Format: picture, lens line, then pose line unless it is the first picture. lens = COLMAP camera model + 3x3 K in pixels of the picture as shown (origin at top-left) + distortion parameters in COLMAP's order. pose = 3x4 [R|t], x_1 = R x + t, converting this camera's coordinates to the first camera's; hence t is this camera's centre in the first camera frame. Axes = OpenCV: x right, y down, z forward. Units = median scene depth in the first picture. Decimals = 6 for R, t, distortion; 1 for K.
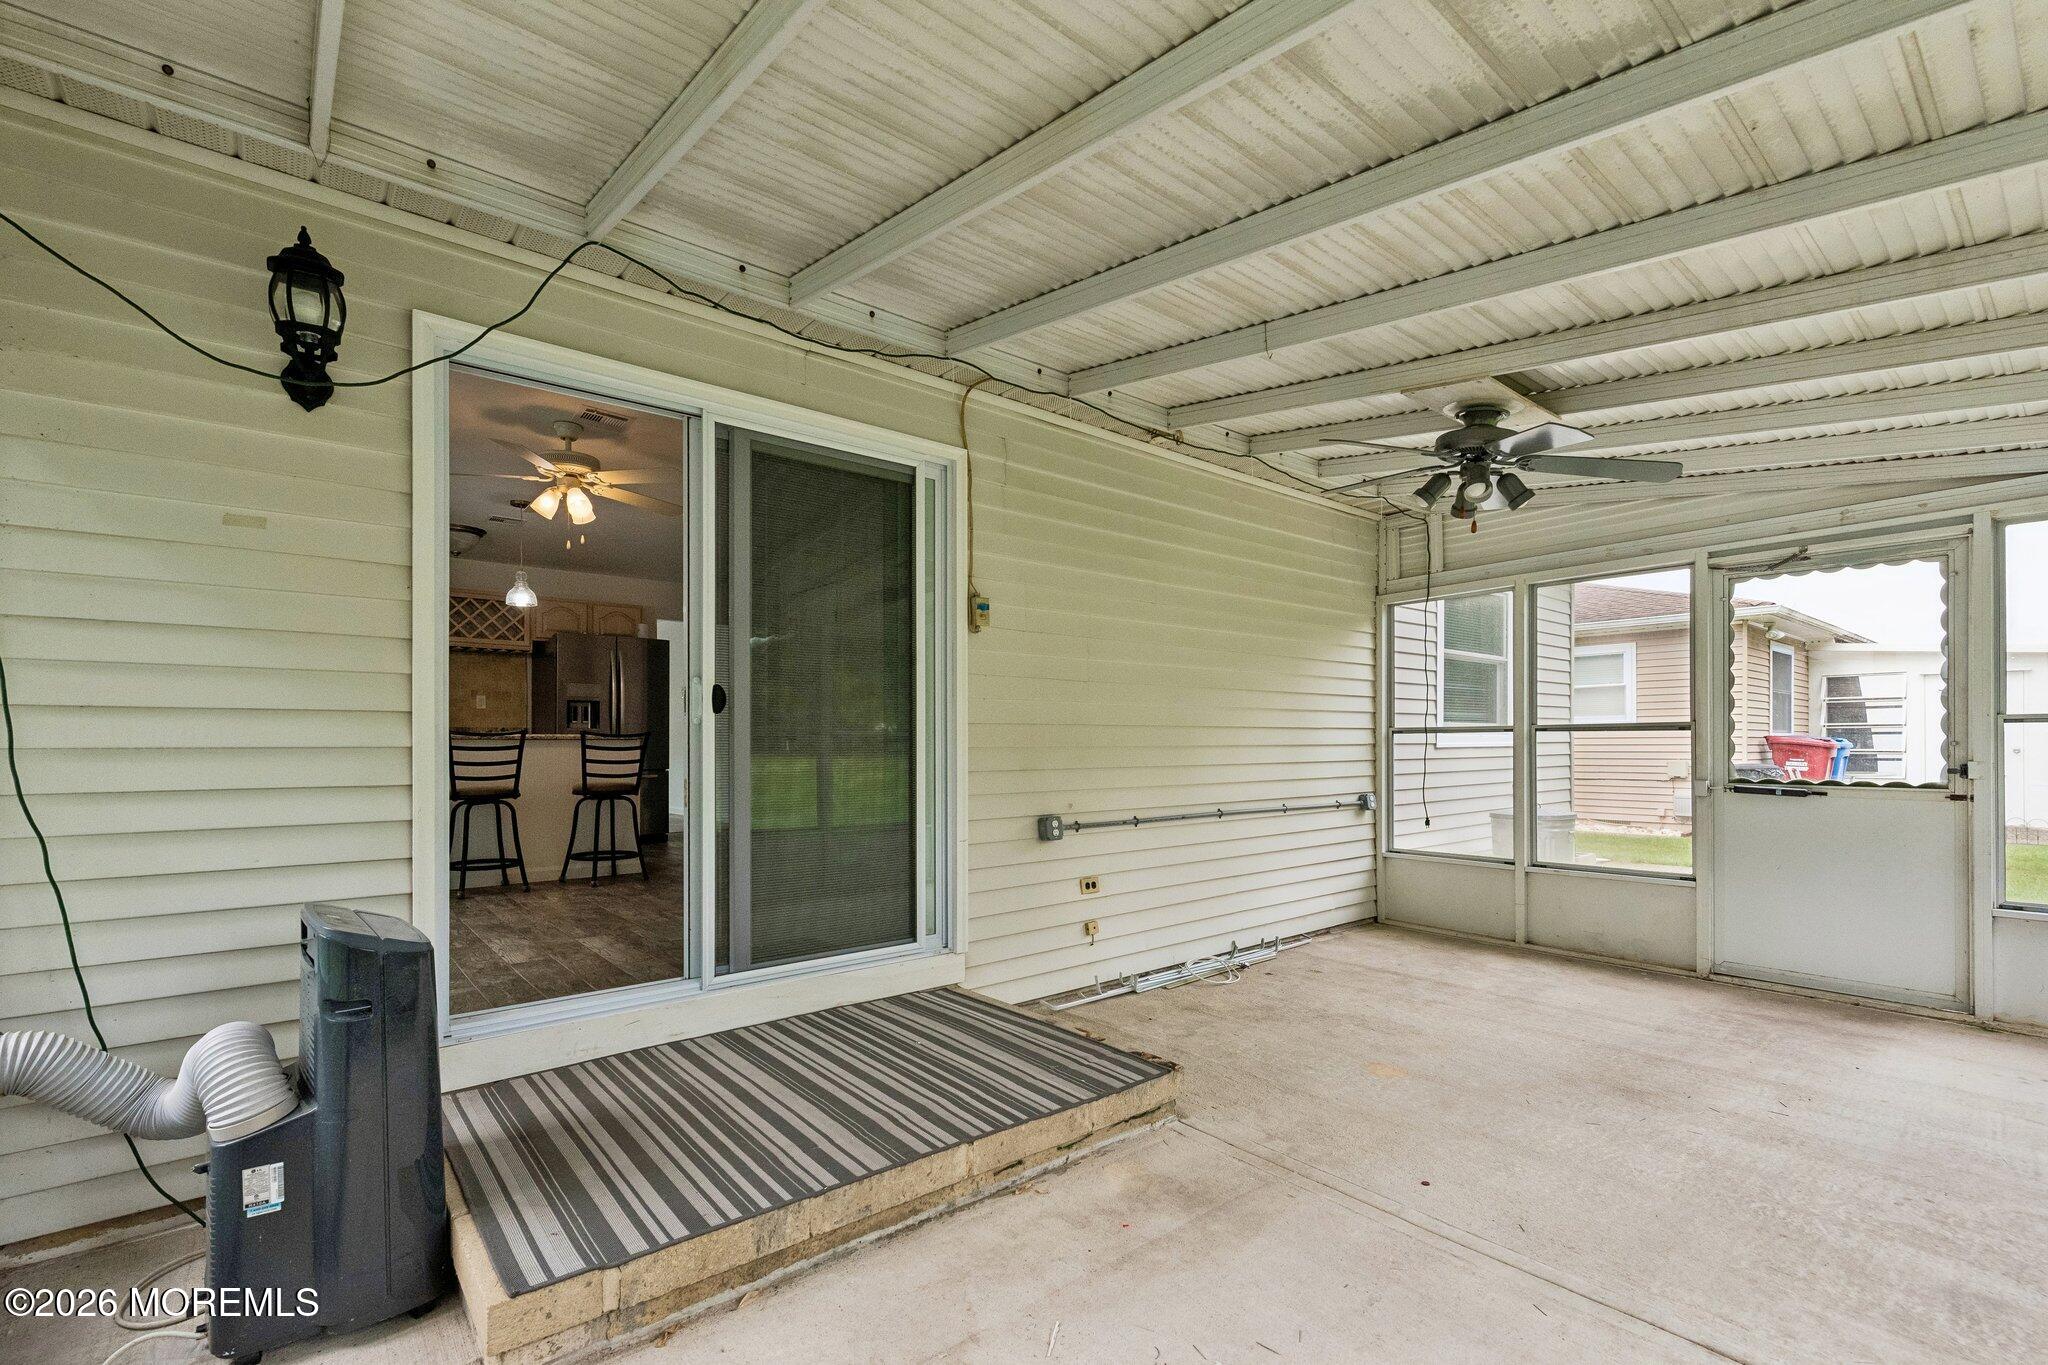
lens RADIAL K [[902.2, 0, 1021.2], [0, 902.2, 753.5], [0, 0, 1]] dist [0.002405, 0.000673]
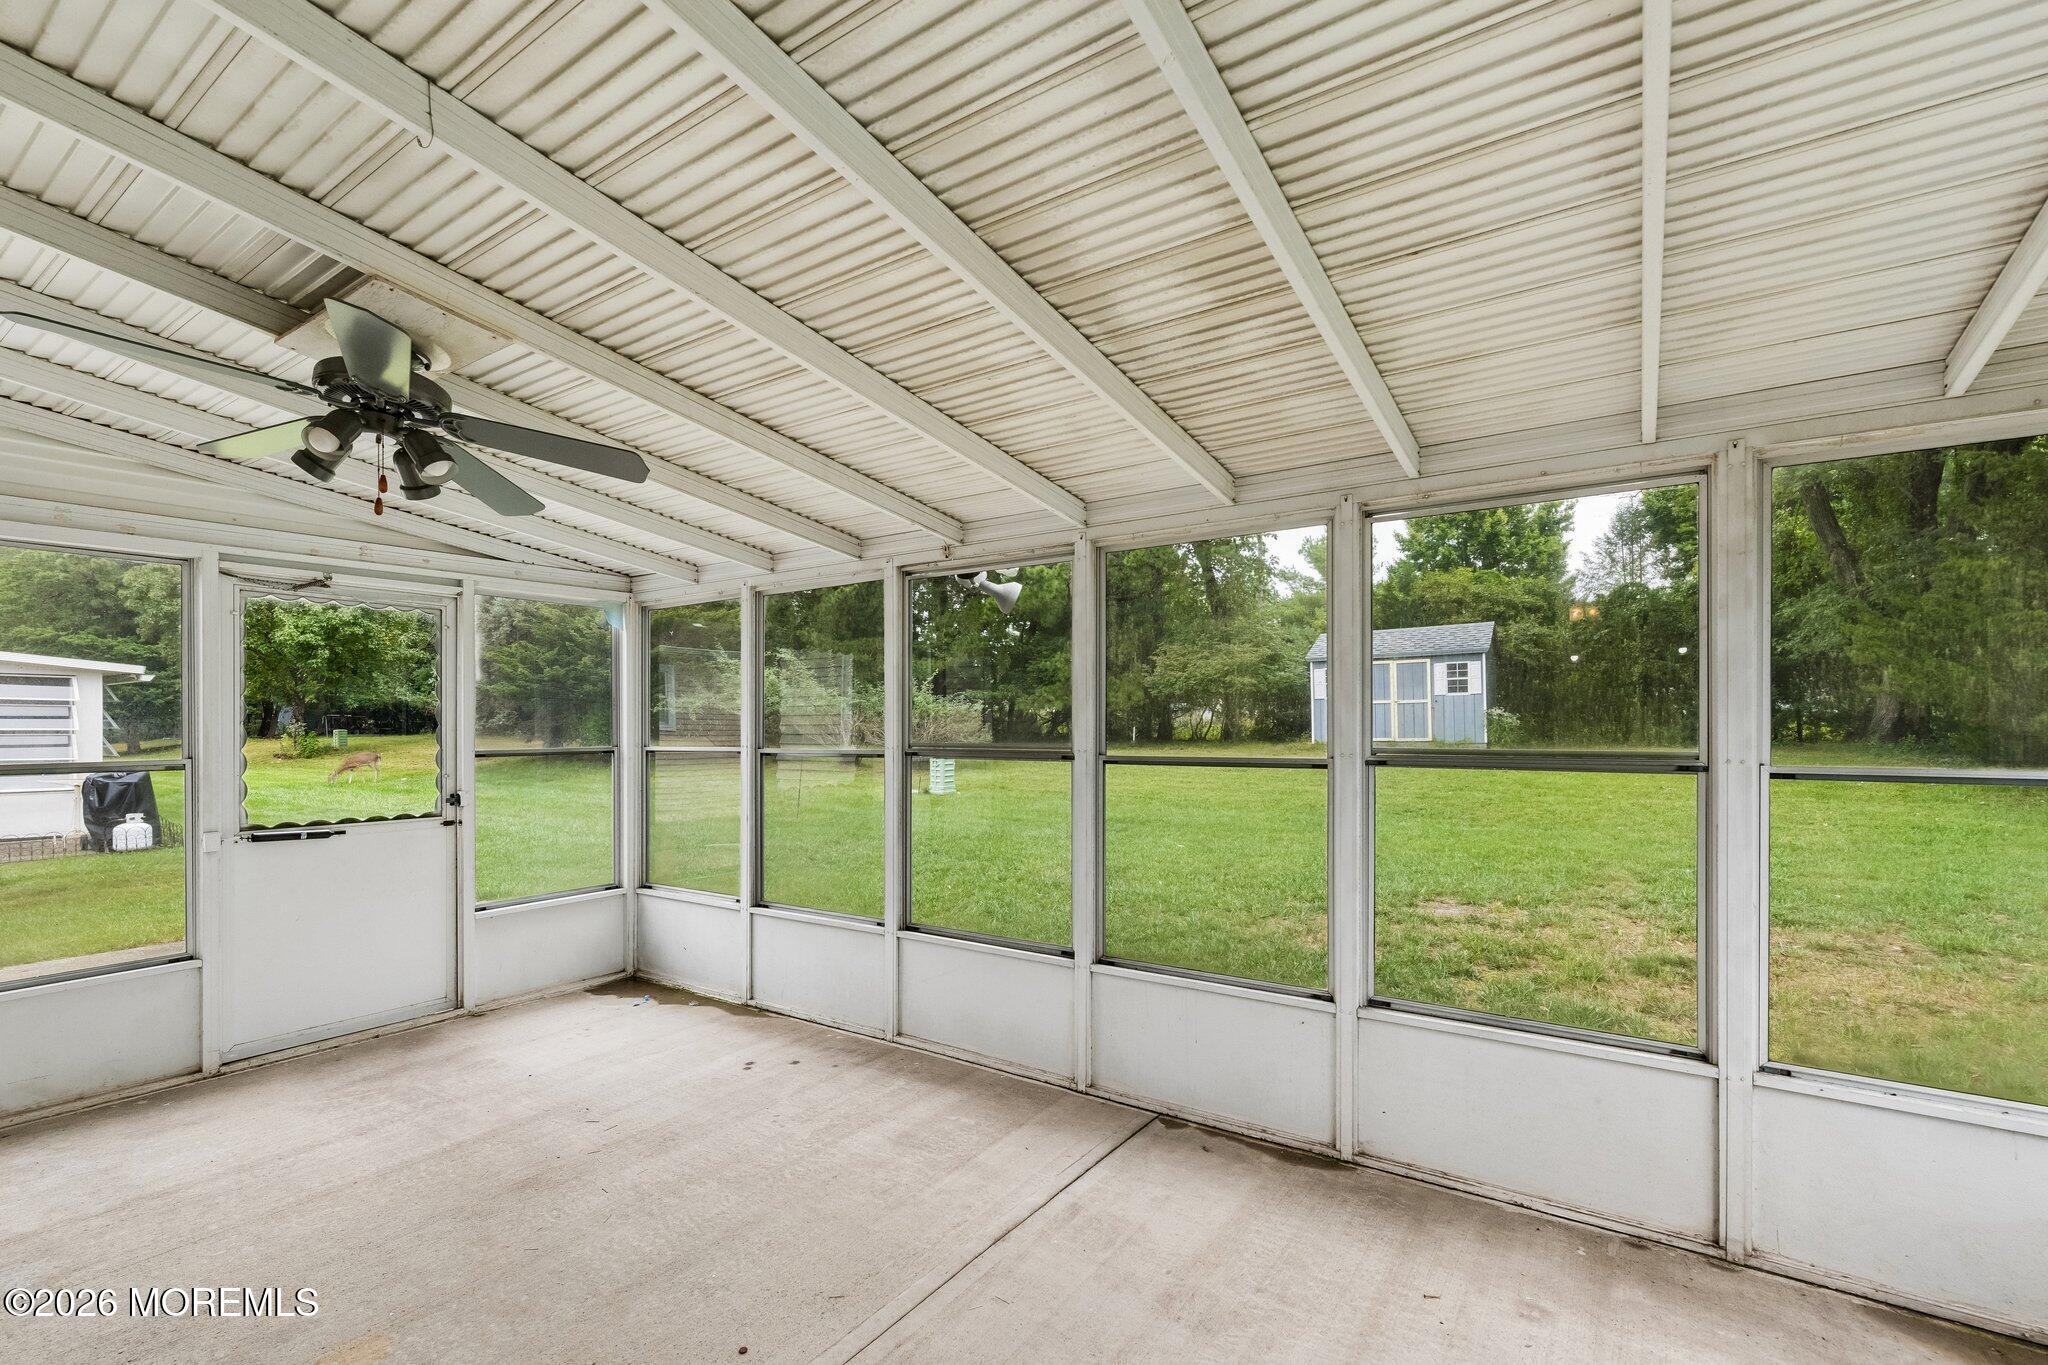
lens RADIAL K [[905.8, 0, 1026.0], [0, 905.8, 737.2], [0, 0, 1]] dist [0.000976, -0.000210]
pose [[-0.280097, -0.006593, 0.959949, -0.267176], [0.018776, 0.999748, 0.012344, -0.060171], [-0.959788, 0.021482, -0.279903, 0.612919]]
